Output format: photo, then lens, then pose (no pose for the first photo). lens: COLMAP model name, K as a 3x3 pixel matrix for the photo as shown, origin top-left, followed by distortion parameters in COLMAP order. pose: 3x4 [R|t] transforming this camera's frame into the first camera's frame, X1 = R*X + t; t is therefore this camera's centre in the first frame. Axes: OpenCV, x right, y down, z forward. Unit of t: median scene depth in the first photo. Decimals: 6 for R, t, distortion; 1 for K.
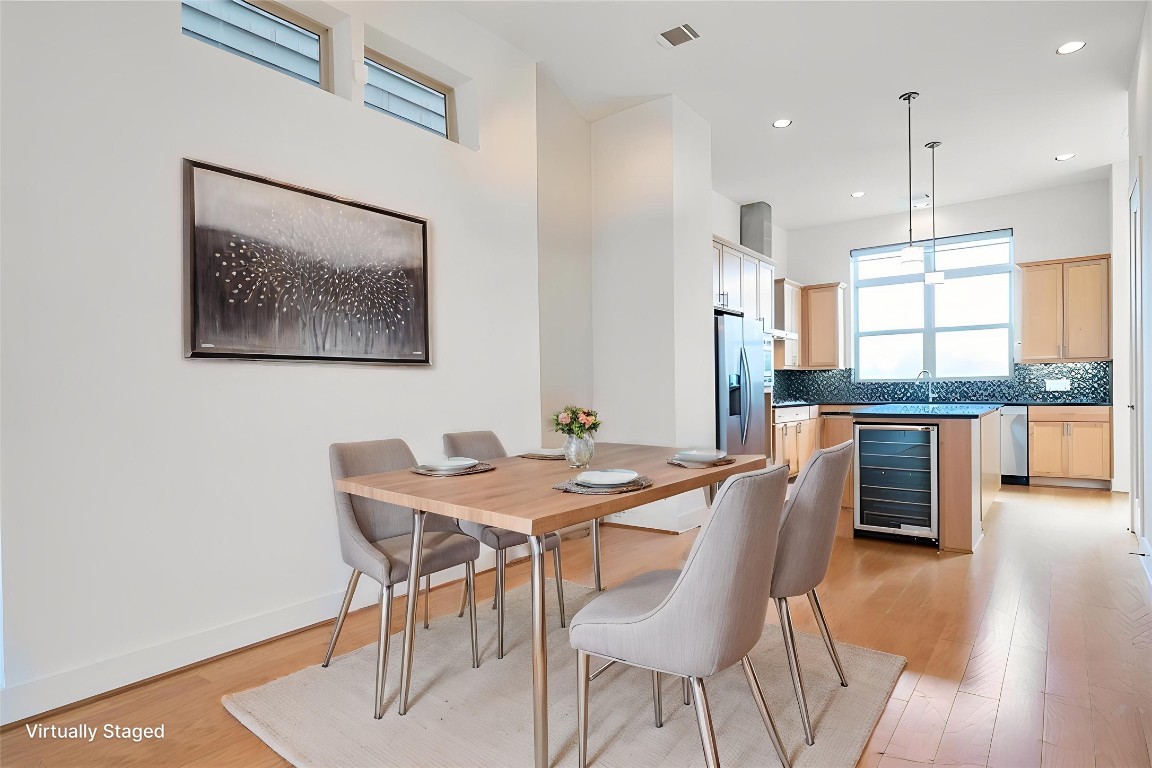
lens RADIAL K [[659.6, 0, 567.8], [0, 659.6, 401.1], [0, 0, 1]] dist [0.002808, -0.000450]
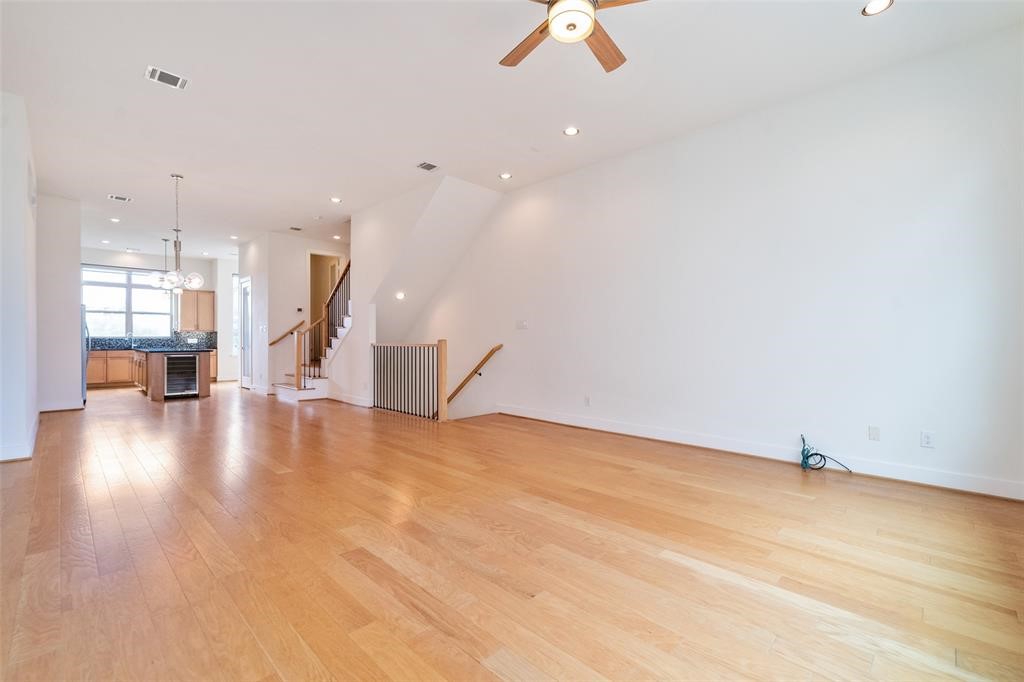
lens RADIAL K [[440.4, 0, 509.0], [0, 440.4, 344.3], [0, 0, 1]] dist [-0.004299, 0.000414]
pose [[0.141547, 0.005748, 0.989915, -0.661310], [0.011996, 0.999900, -0.007521, 0.013112], [-0.989859, 0.012939, 0.141464, -0.357187]]
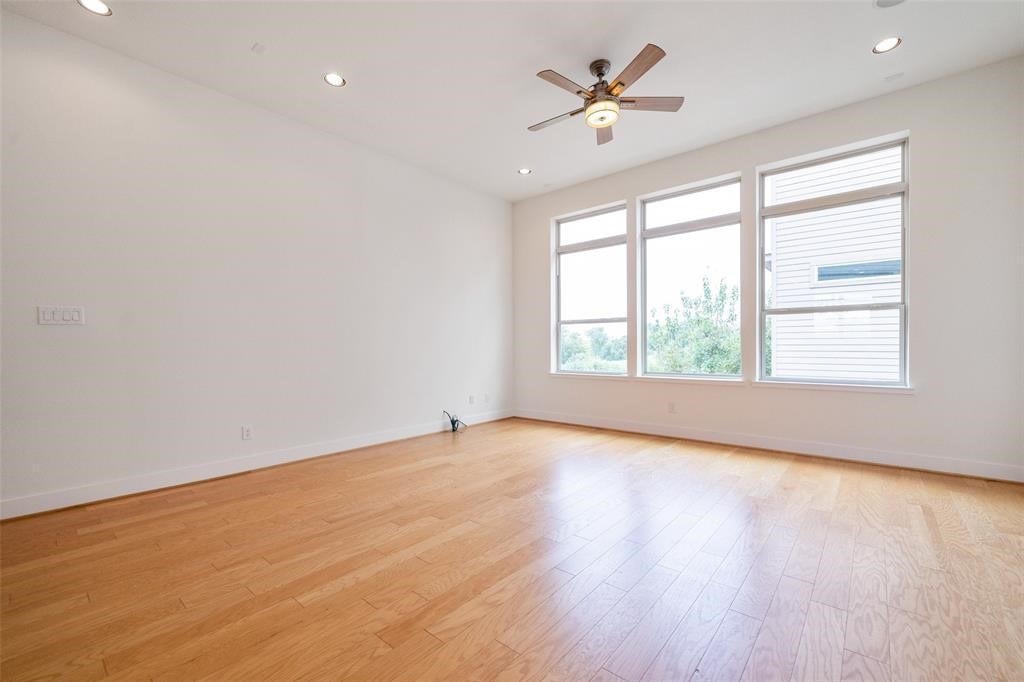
lens RADIAL K [[429.6, 0, 508.3], [0, 429.6, 344.8], [0, 0, 1]] dist [0.002103, -0.000182]
pose [[-0.997226, 0.021081, 0.071379, -0.279852], [0.022227, 0.999636, 0.015302, 0.000203], [-0.071031, 0.016846, -0.997332, 0.076804]]
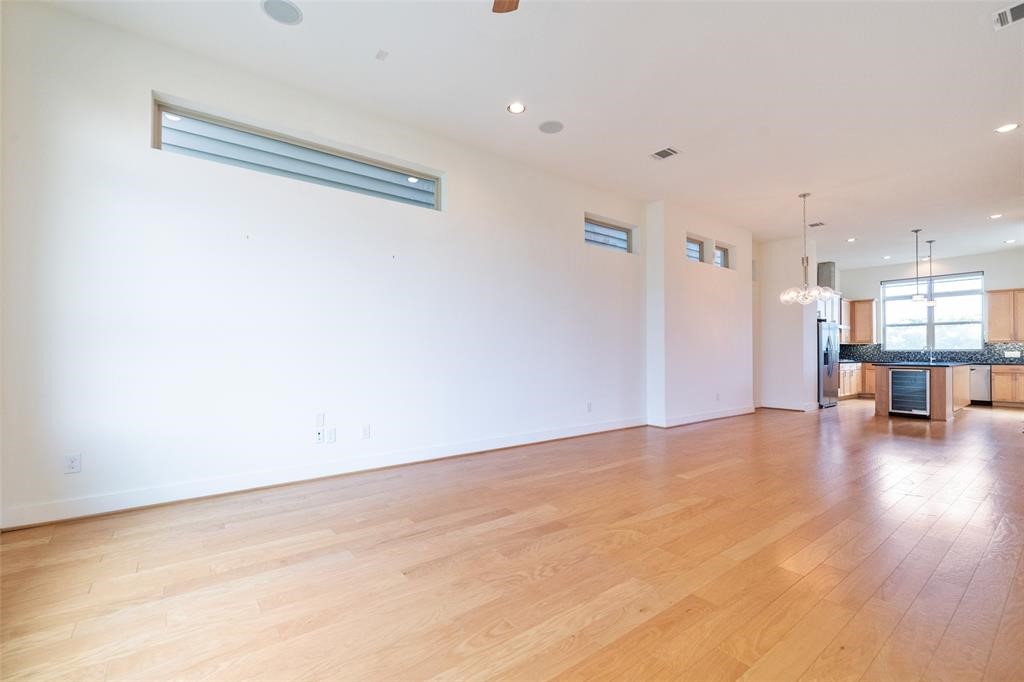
lens RADIAL K [[440.4, 0, 510.4], [0, 440.4, 350.0], [0, 0, 1]] dist [-0.004299, 0.000414]
pose [[0.962190, 0.014355, -0.272001, -0.290734], [-0.019706, 0.999662, -0.016951, 0.012426], [0.271666, 0.021670, 0.962148, -0.580466]]
